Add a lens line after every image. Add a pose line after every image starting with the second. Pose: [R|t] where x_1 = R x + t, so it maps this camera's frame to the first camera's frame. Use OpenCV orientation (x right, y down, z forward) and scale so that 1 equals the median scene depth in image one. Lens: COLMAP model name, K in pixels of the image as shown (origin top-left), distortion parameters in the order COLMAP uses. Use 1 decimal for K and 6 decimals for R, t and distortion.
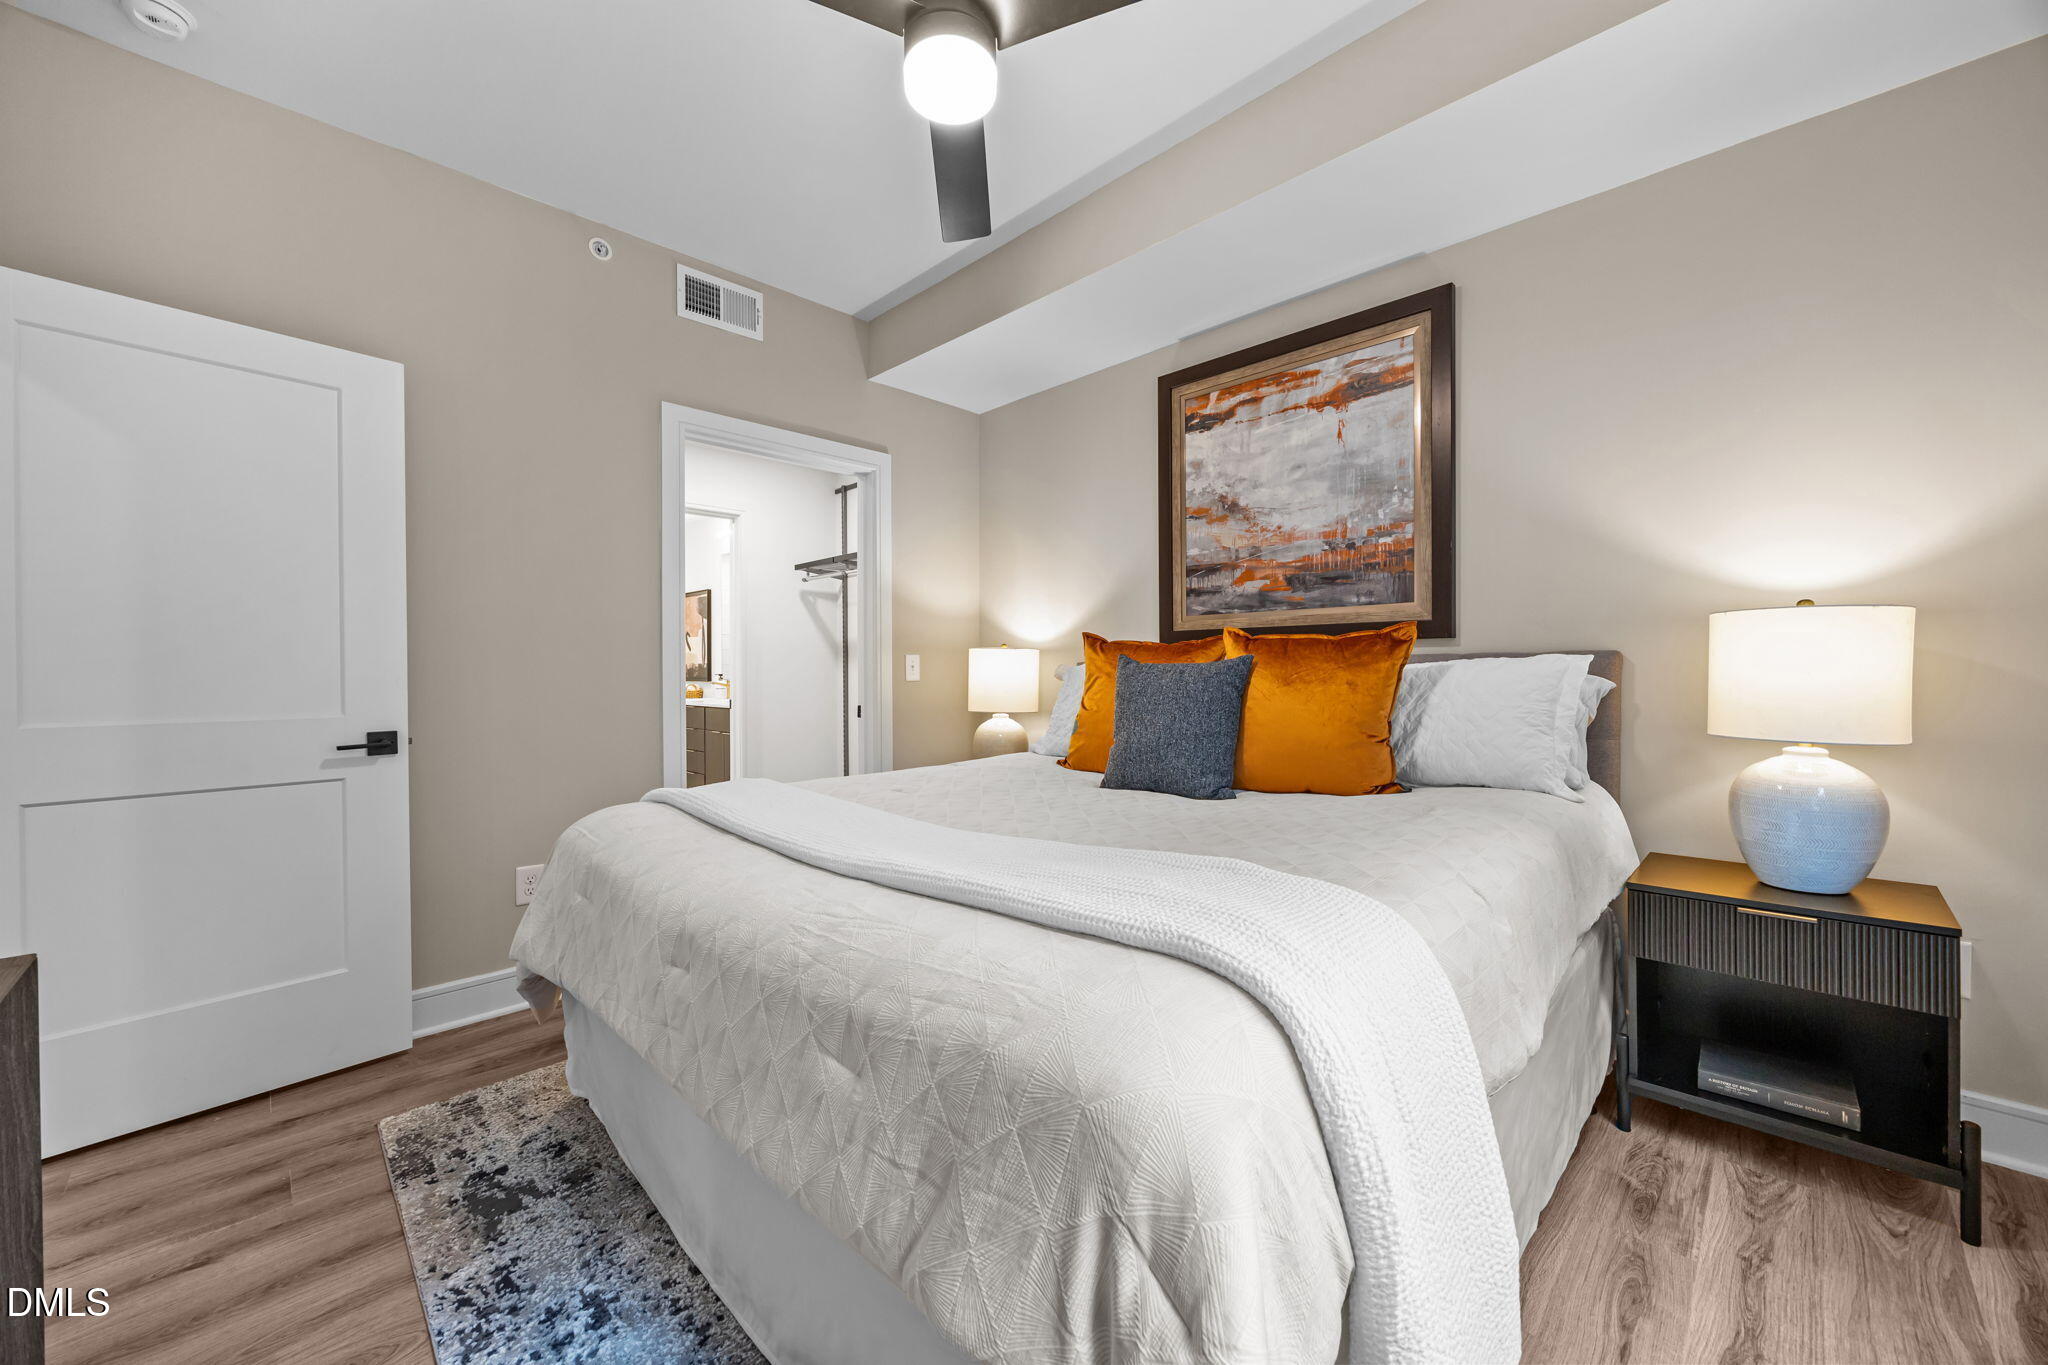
lens RADIAL K [[780.5, 0, 1021.0], [0, 780.5, 674.7], [0, 0, 1]] dist [0.000025, 0.000081]
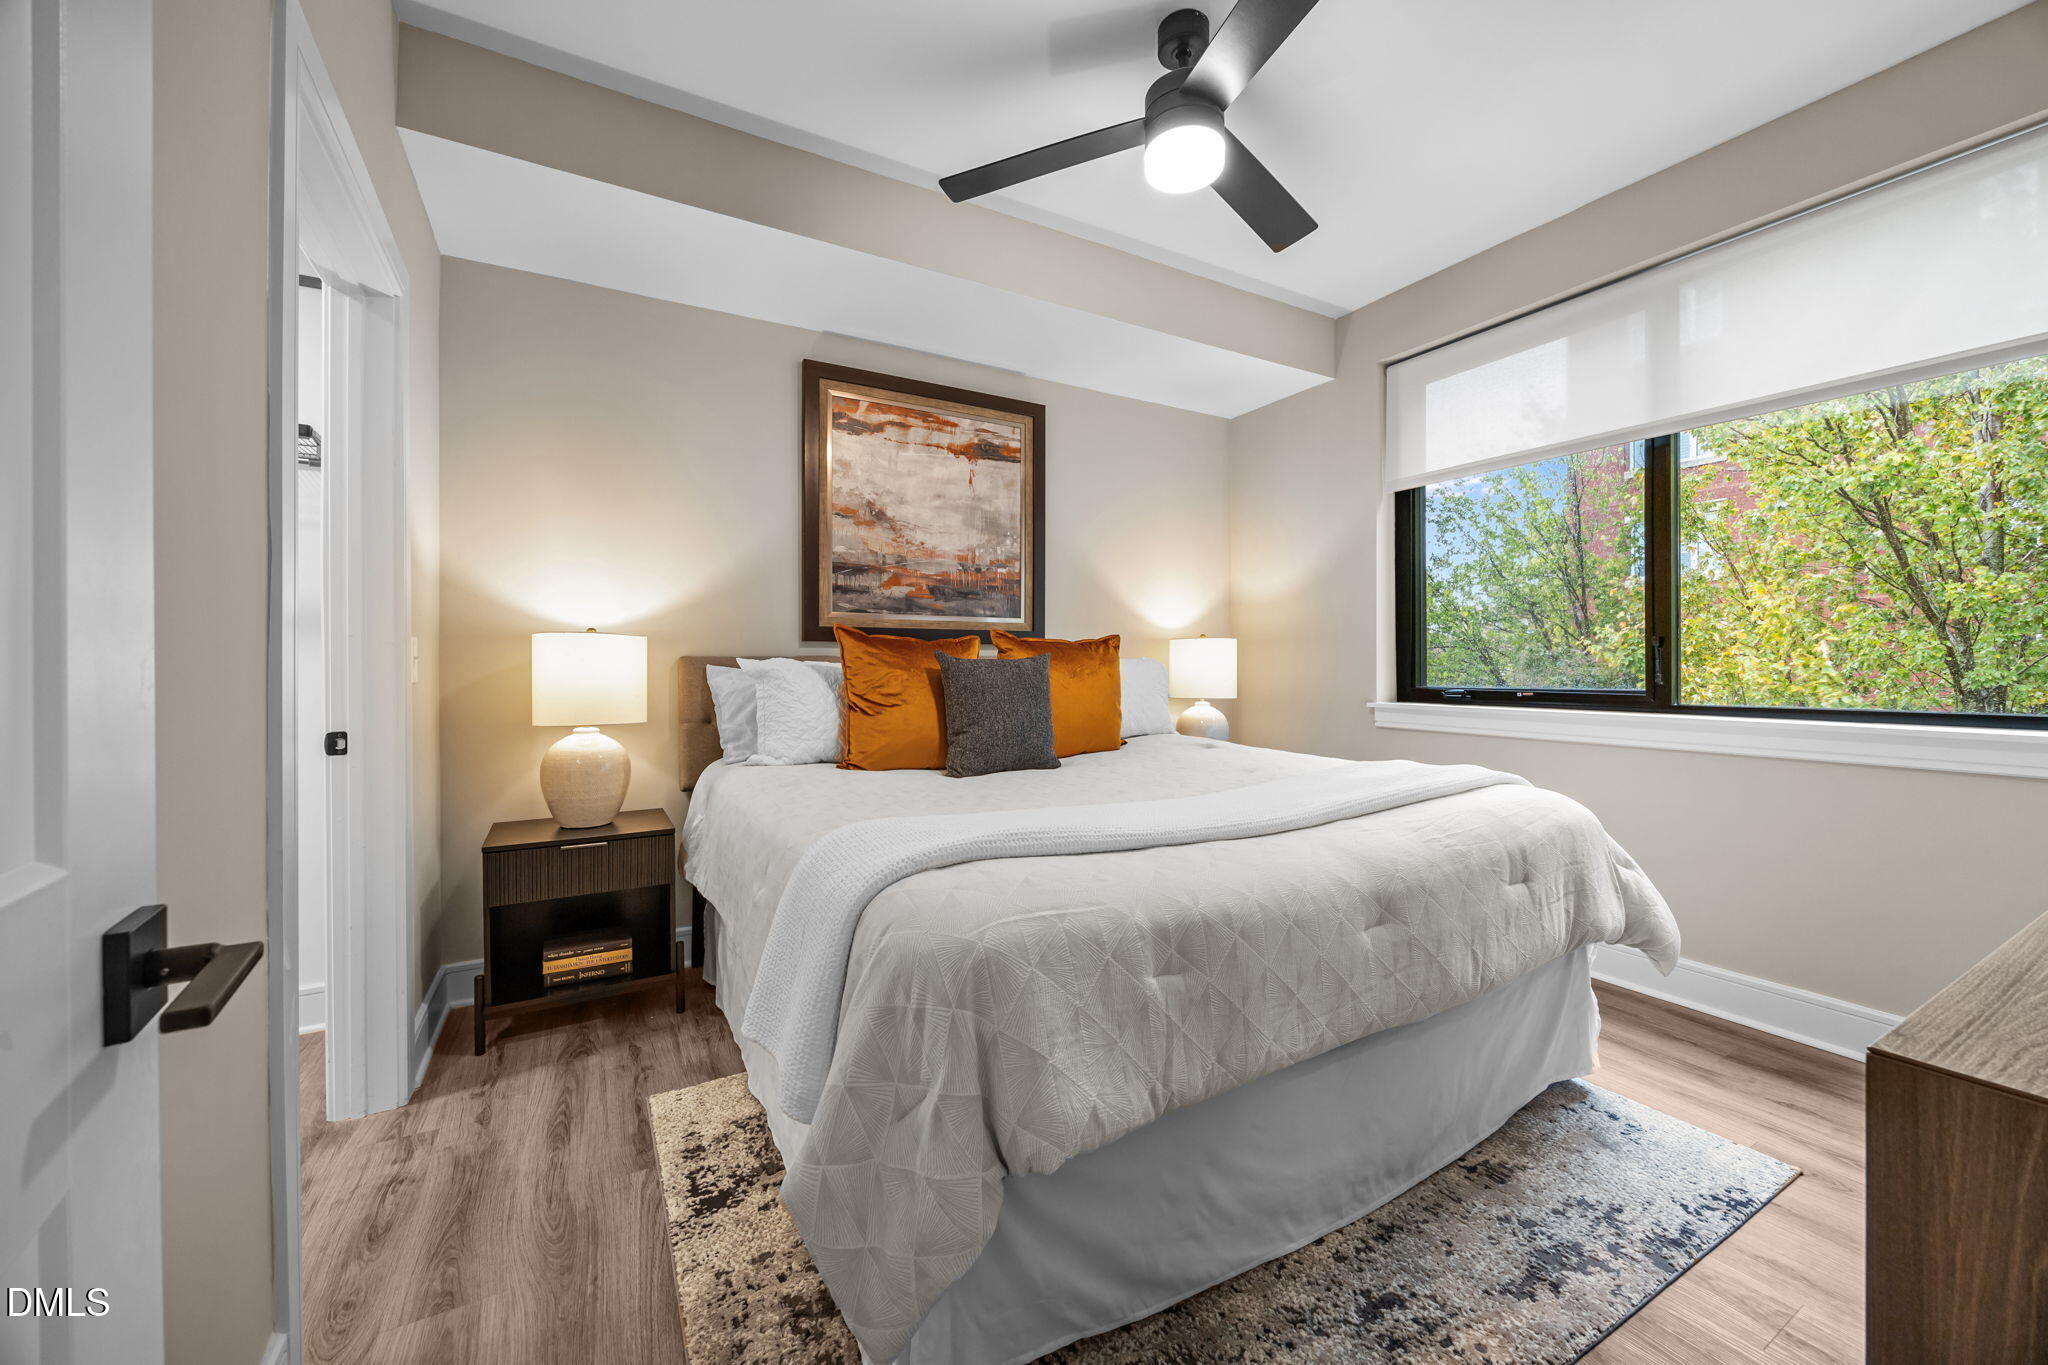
lens RADIAL K [[780.5, 0, 1023.0], [0, 780.5, 672.4], [0, 0, 1]] dist [0.000025, 0.000081]
pose [[0.264573, -0.007807, 0.964334, -0.756984], [0.002854, 0.999969, 0.007312, -0.004296], [-0.964361, 0.000817, 0.264587, 0.548429]]
